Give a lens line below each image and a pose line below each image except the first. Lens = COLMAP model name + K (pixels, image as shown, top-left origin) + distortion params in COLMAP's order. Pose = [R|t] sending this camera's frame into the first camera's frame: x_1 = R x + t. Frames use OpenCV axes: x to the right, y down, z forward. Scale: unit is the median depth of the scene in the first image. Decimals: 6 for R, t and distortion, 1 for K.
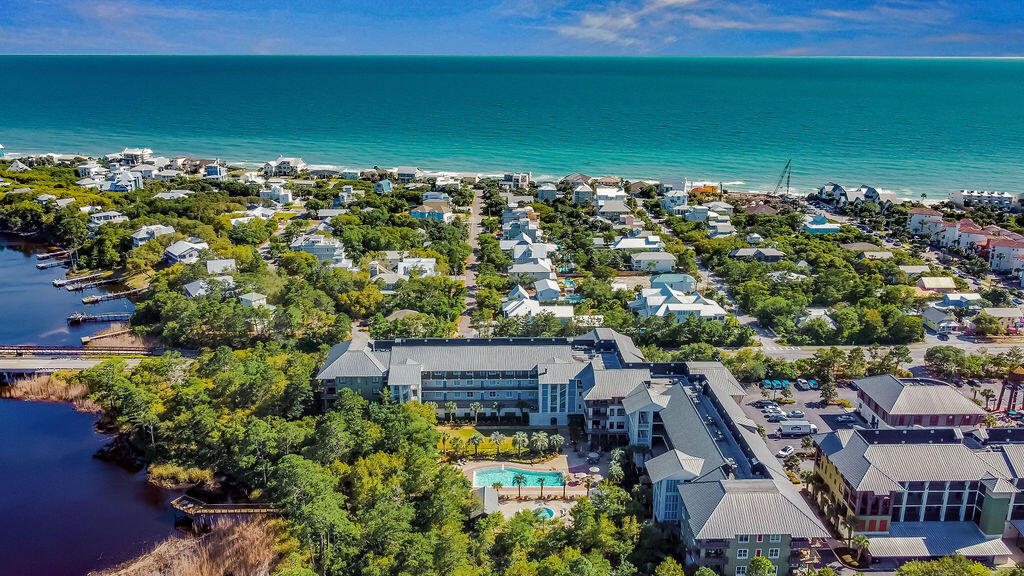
lens RADIAL K [[822.1, 0, 512.0], [0, 822.1, 288.0], [0, 0, 1]] dist [-0.005662, -0.004354]
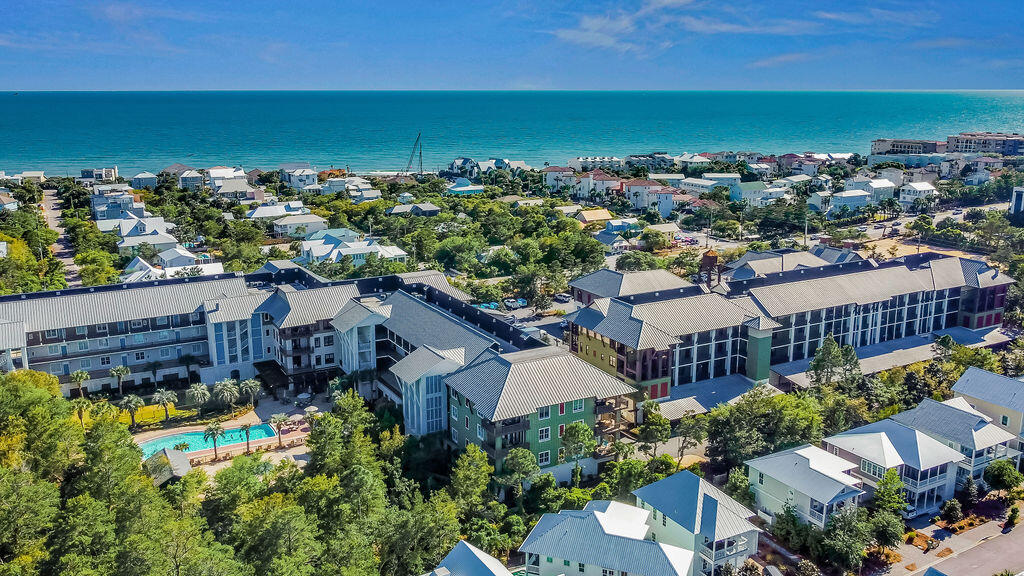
lens RADIAL K [[861.7, 0, 512.0], [0, 861.7, 288.0], [0, 0, 1]] dist [0.007863, -0.001663]
pose [[0.885940, -0.111260, 0.450257, -0.070360], [0.139153, 0.989840, -0.029209, 0.141767], [-0.442433, 0.088532, 0.892421, 0.184153]]
